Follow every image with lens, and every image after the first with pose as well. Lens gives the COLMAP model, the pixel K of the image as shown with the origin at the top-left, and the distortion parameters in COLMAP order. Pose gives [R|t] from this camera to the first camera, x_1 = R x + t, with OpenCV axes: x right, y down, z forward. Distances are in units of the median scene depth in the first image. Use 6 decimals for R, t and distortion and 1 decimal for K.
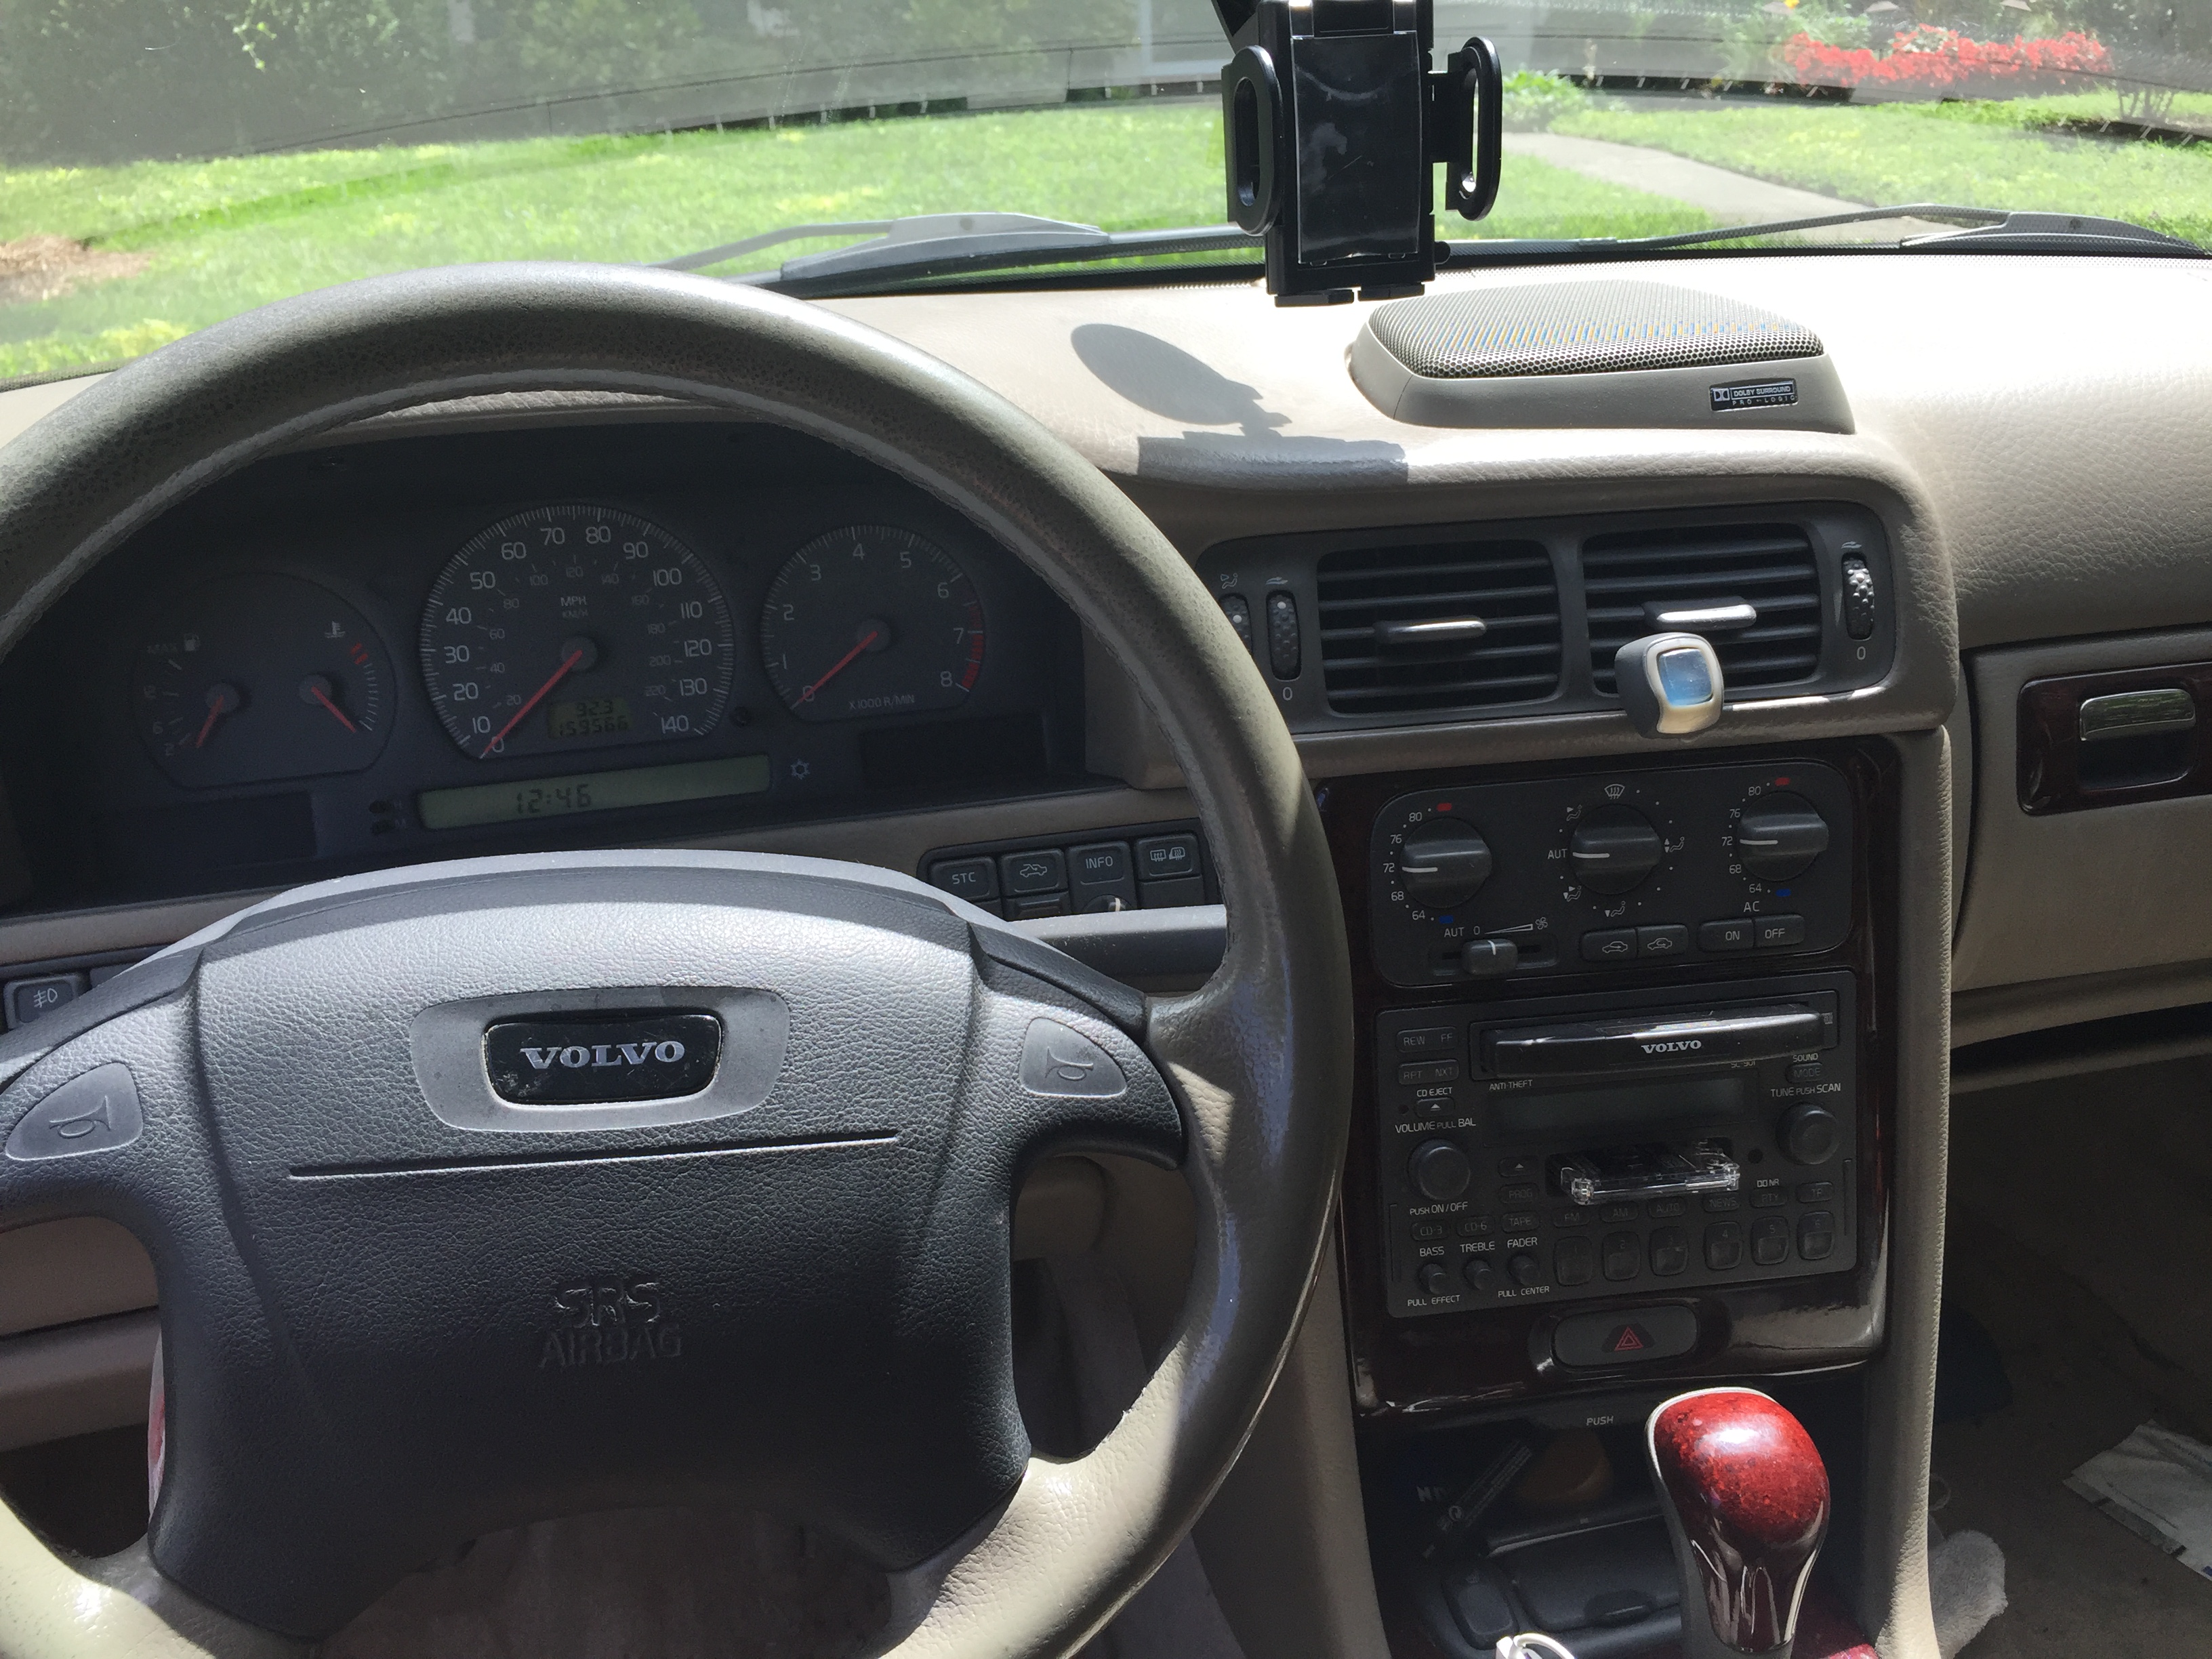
lens RADIAL K [[1912.2, 0, 1101.8], [0, 1912.2, 817.4], [0, 0, 1]] dist [0.083116, -0.109912]
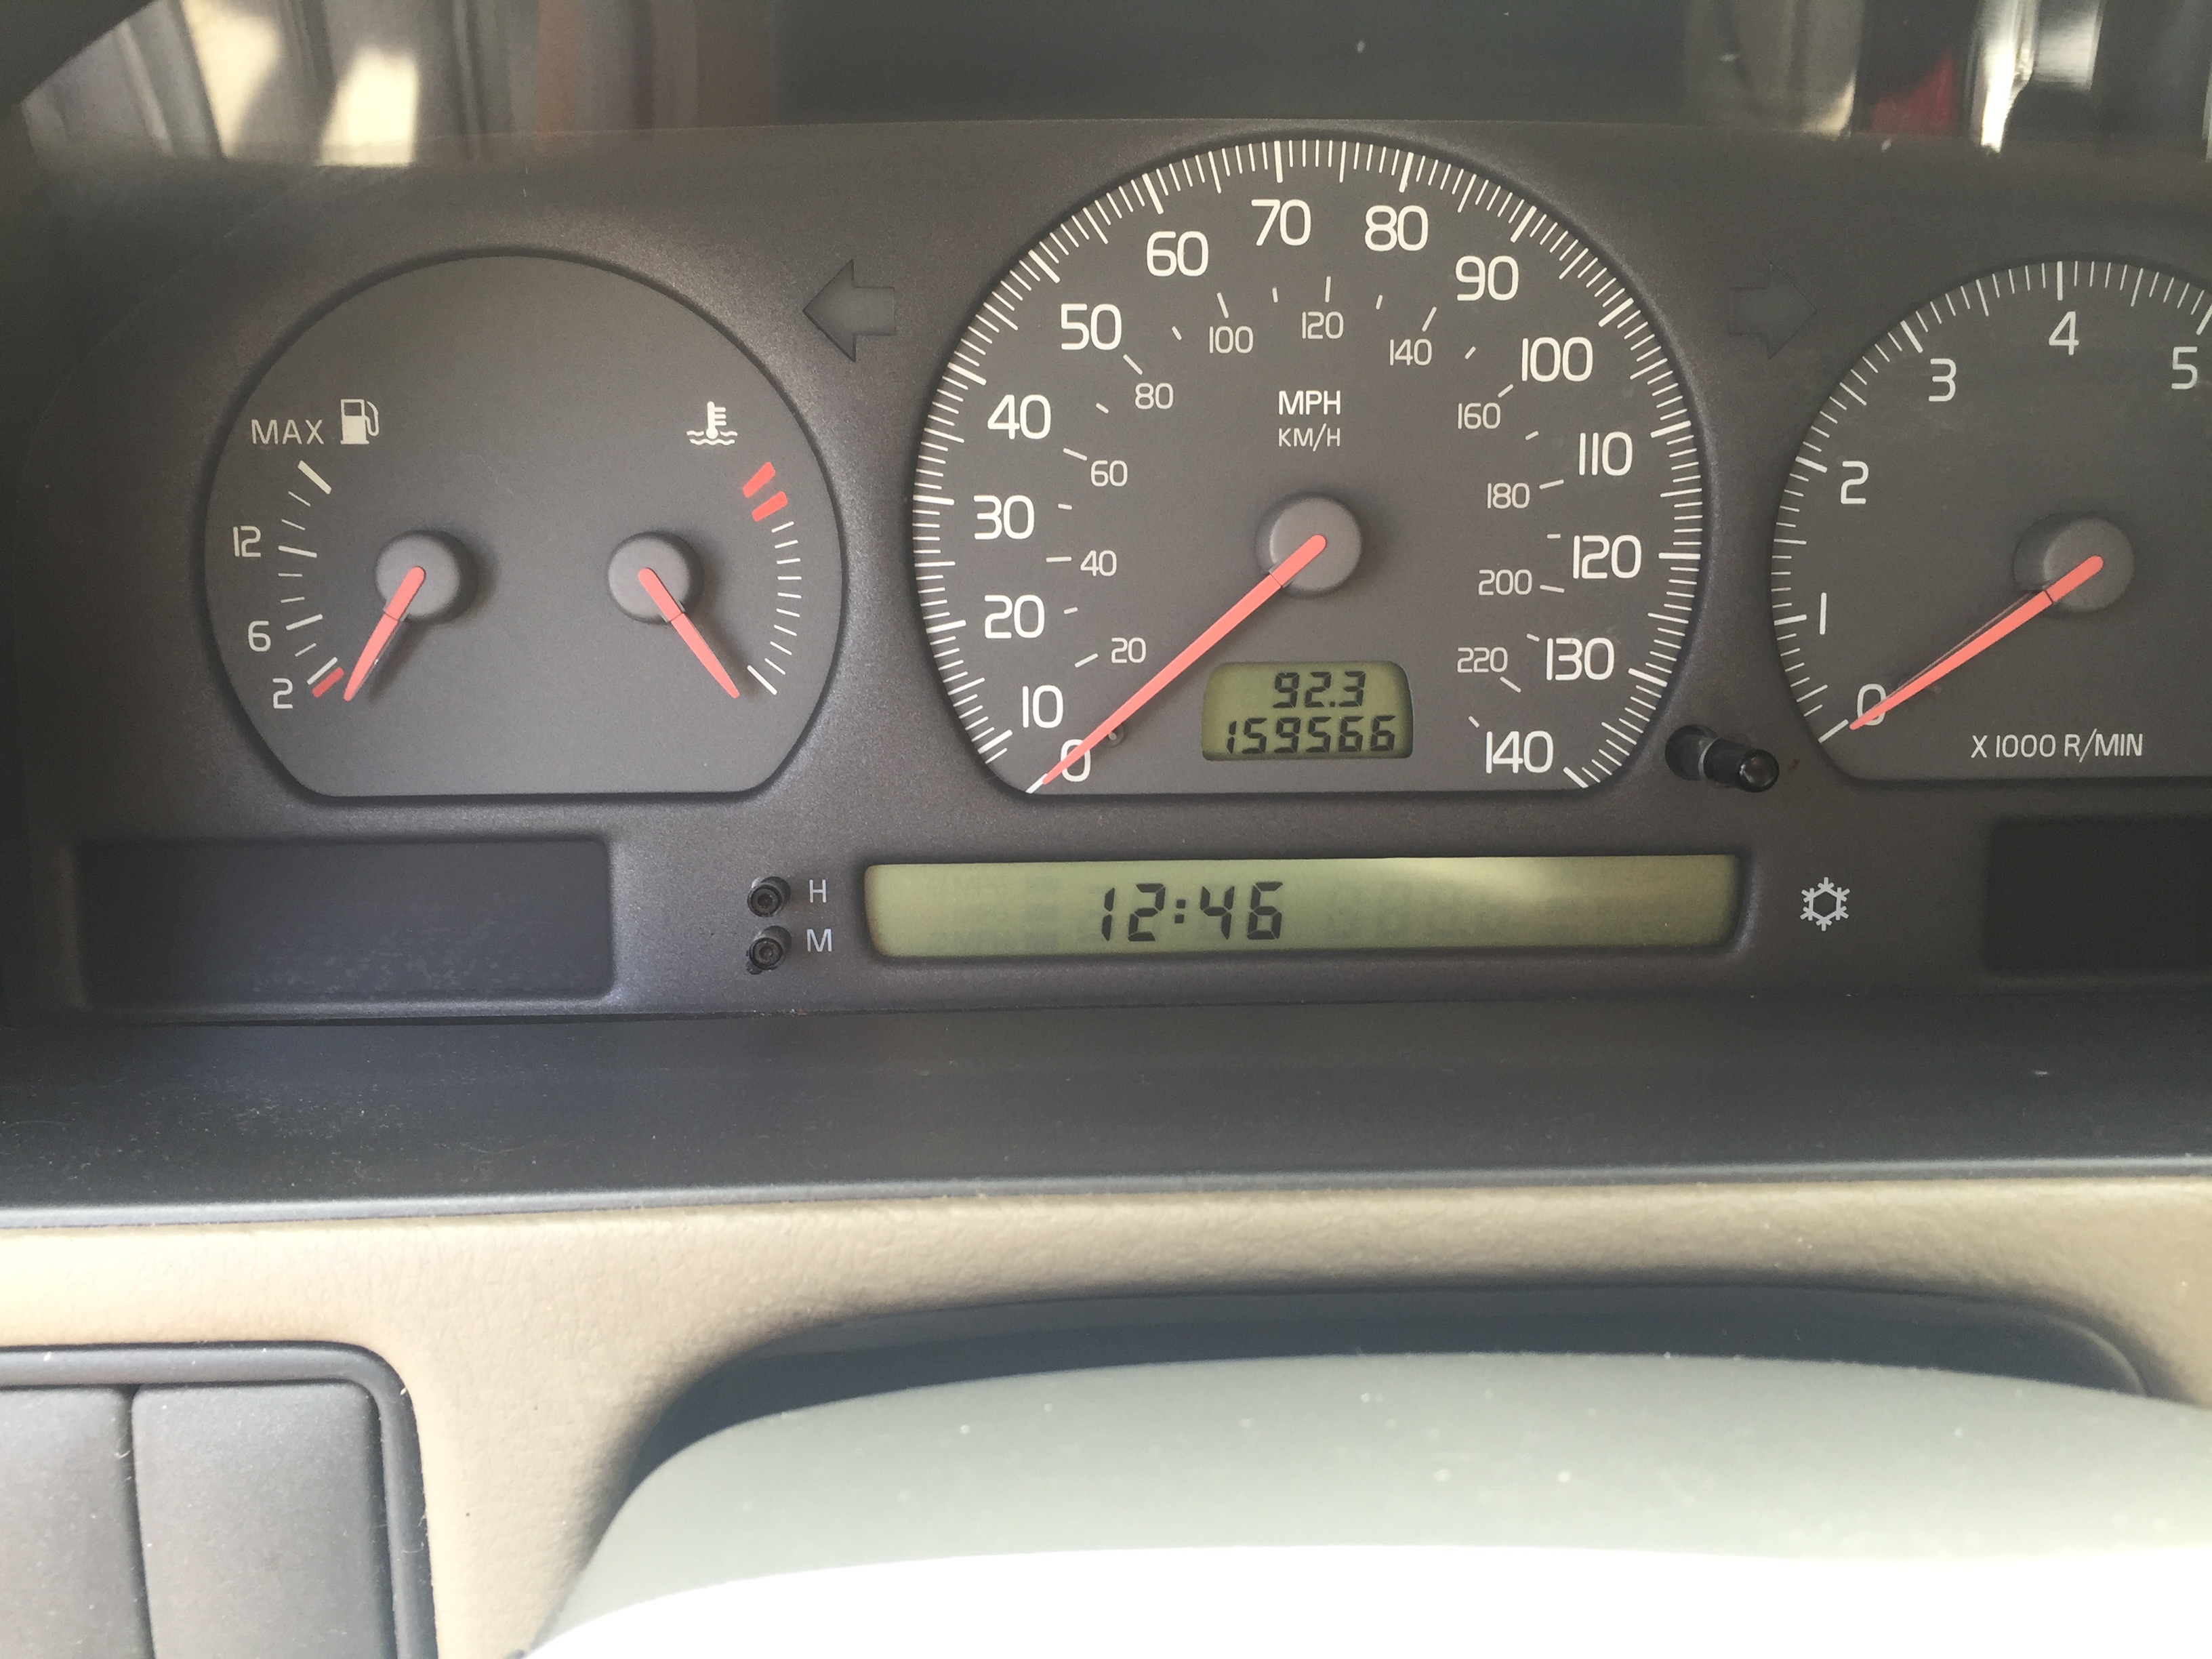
lens RADIAL K [[1912.2, 0, 1101.8], [0, 1912.2, 817.4], [0, 0, 1]] dist [0.083116, -0.109912]
pose [[0.971130, 0.127324, -0.201728, -0.228056], [-0.115549, 0.990891, 0.069161, -0.053466], [0.208697, -0.043855, 0.976997, 0.621313]]
